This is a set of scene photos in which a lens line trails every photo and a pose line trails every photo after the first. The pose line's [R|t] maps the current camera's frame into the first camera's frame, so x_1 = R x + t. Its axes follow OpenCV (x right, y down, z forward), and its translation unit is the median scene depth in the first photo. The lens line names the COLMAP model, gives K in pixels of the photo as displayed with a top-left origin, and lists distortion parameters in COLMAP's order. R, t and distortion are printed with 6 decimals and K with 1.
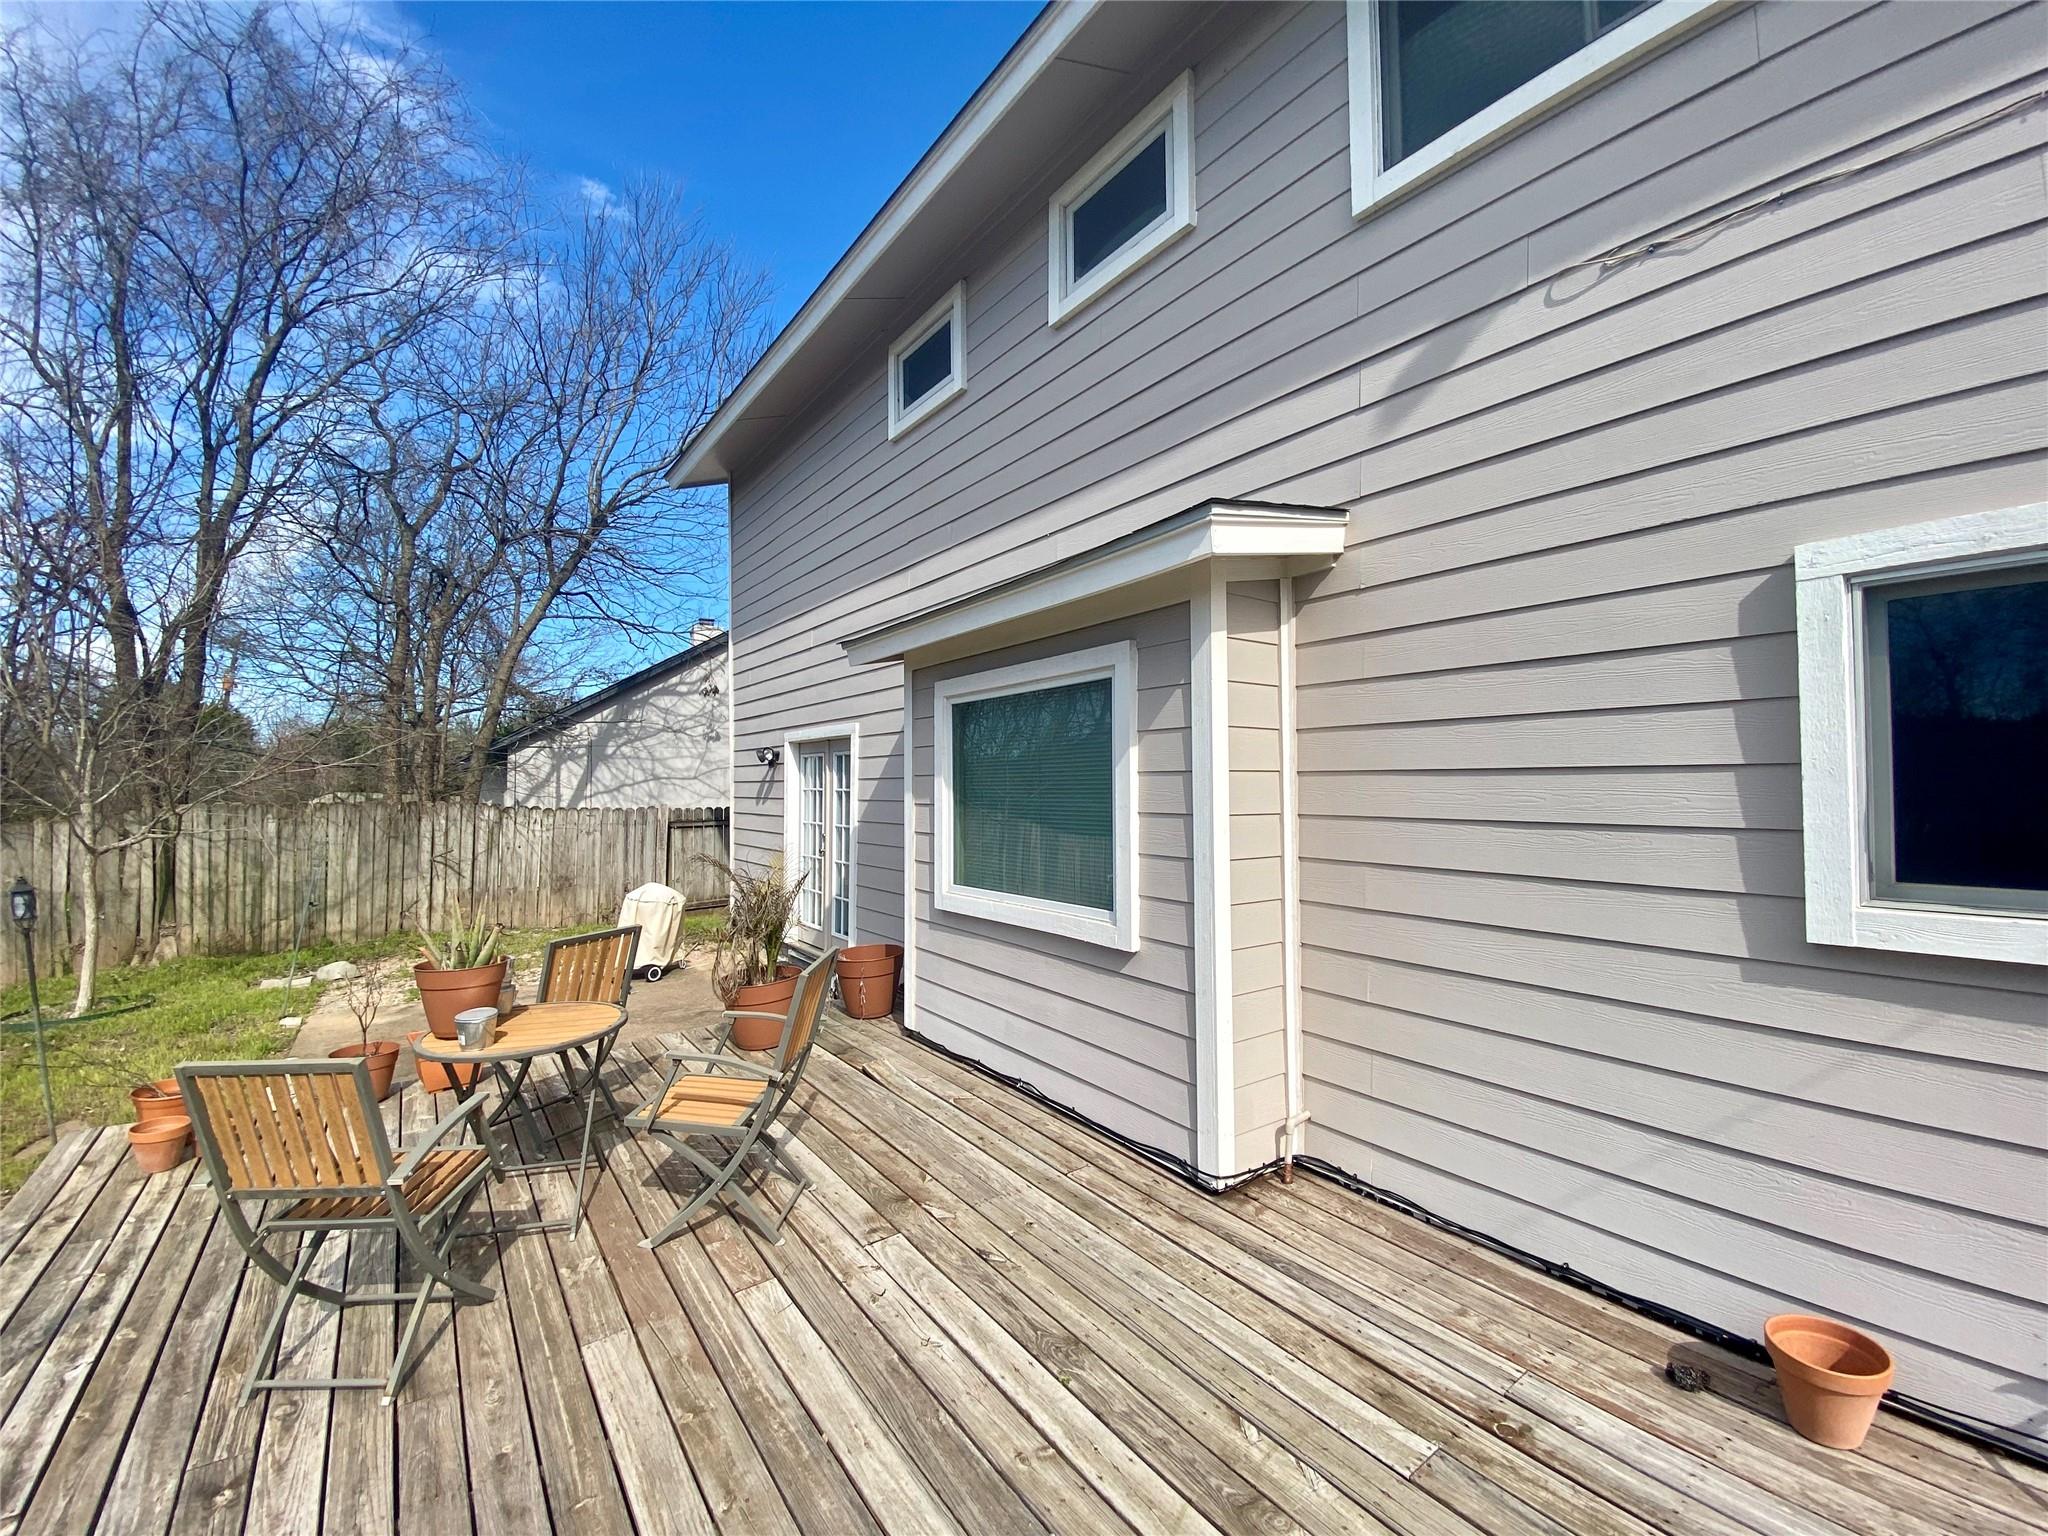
lens RADIAL K [[829.3, 0, 1025.5], [0, 829.3, 780.0], [0, 0, 1]] dist [-0.032978, -0.001824]
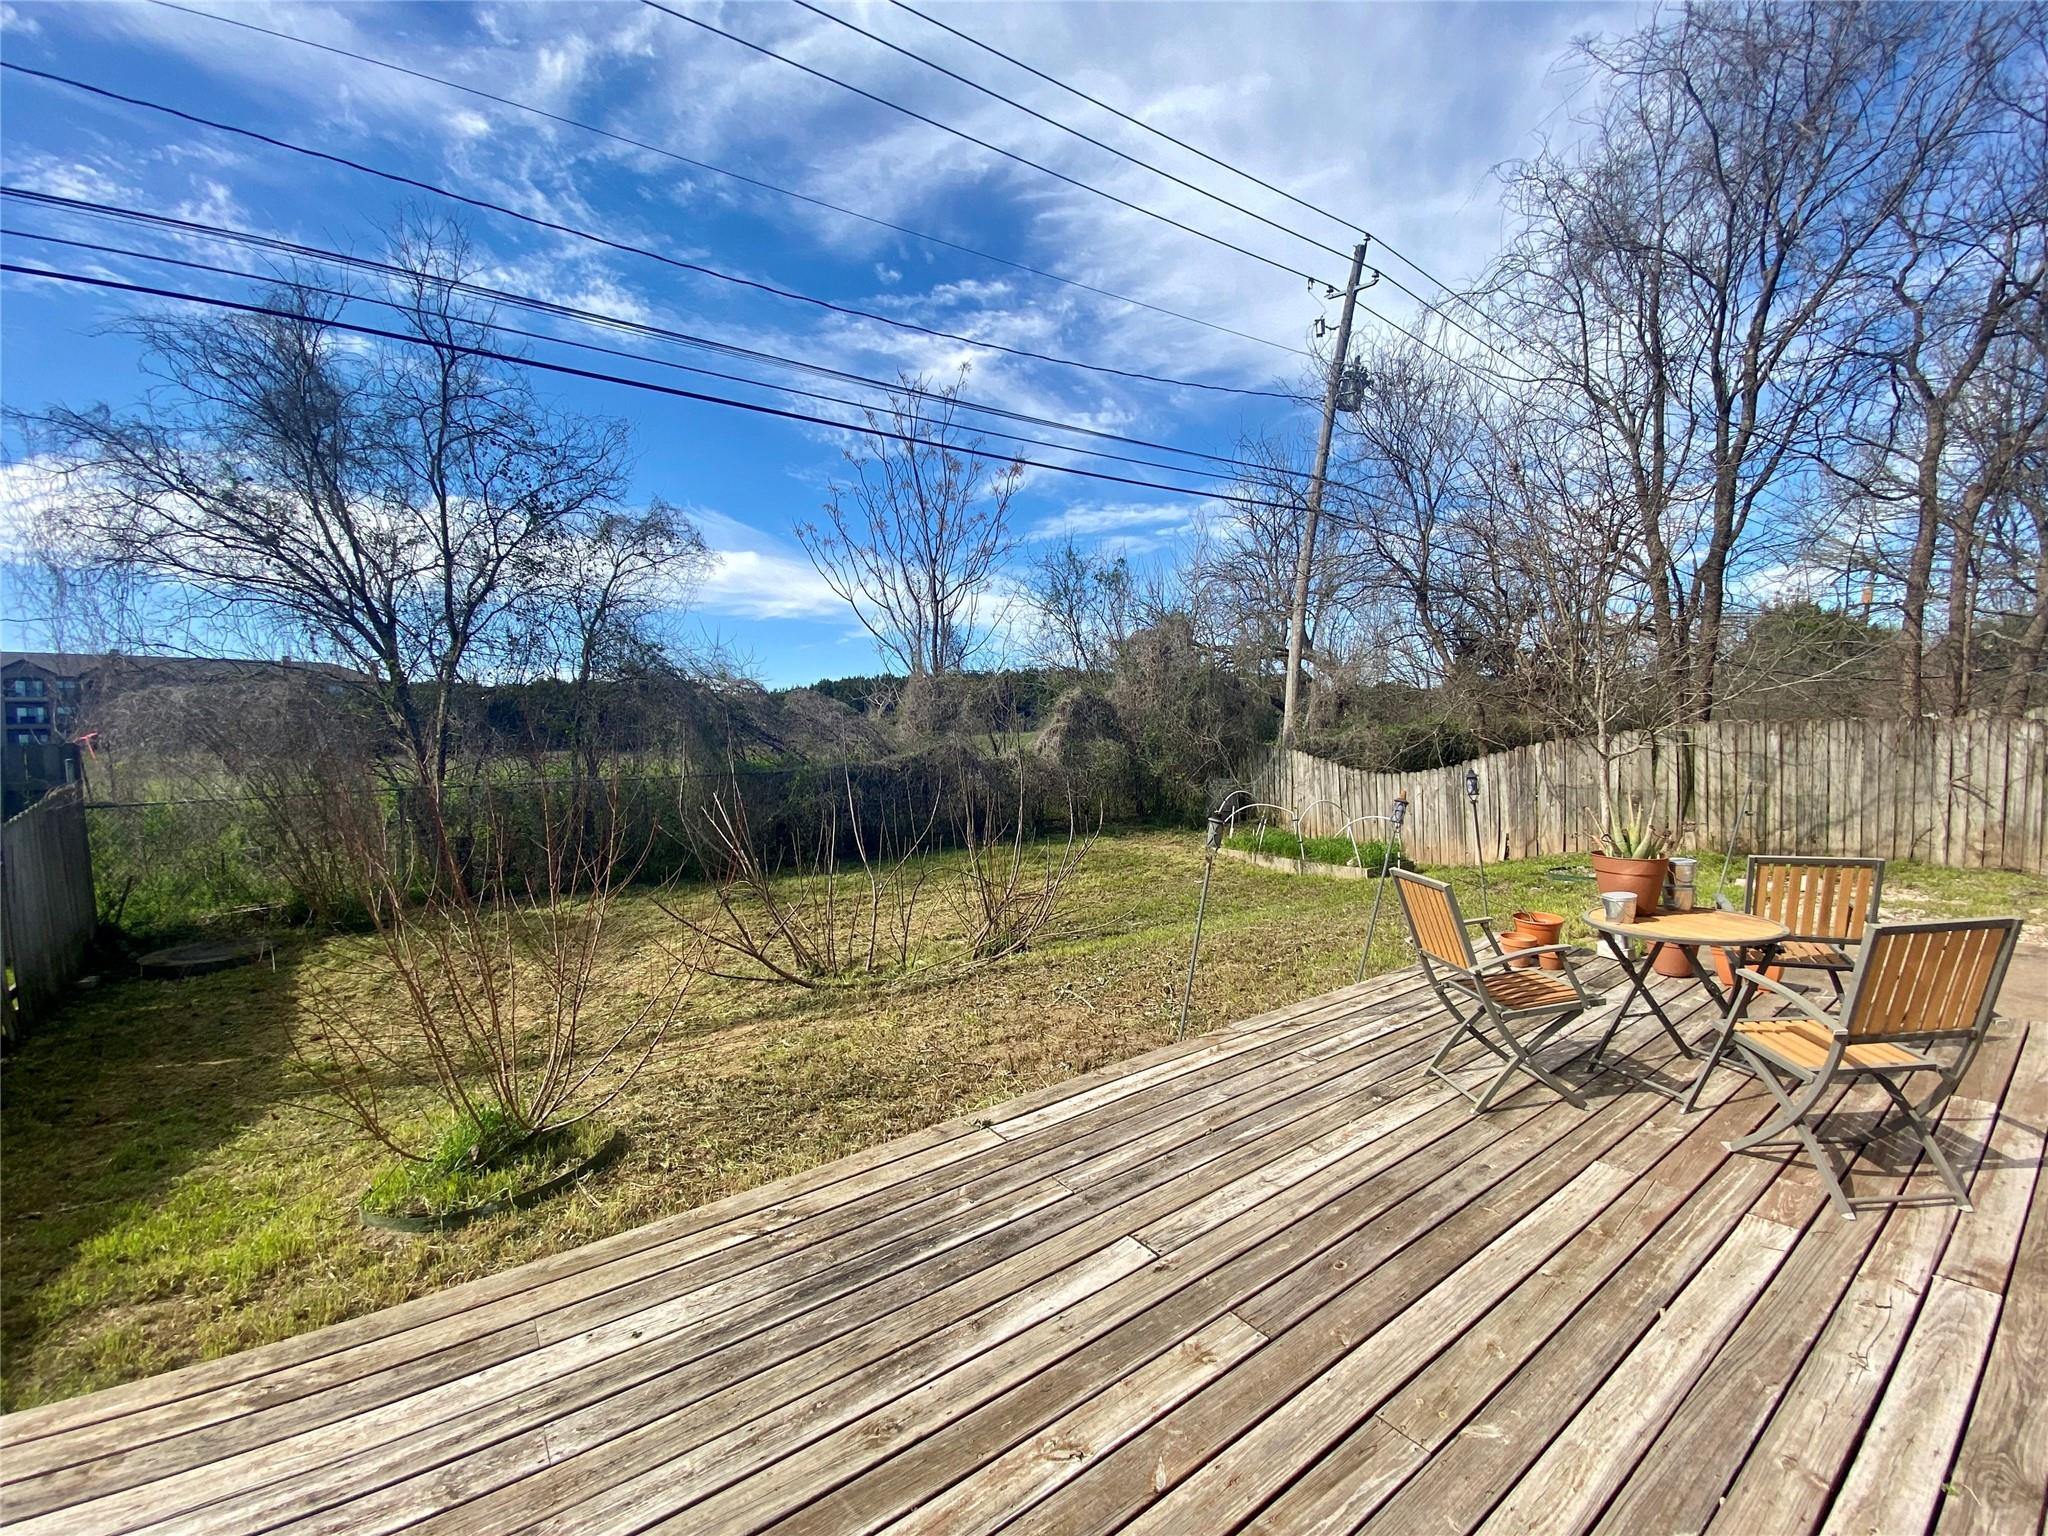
lens RADIAL K [[829.3, 0, 1020.1], [0, 829.3, 768.4], [0, 0, 1]] dist [-0.032978, -0.001824]
pose [[-0.037640, 0.054105, -0.997826, 0.165870], [0.039760, 0.997824, 0.052605, -0.002957], [0.998500, -0.037693, -0.039709, 0.040503]]
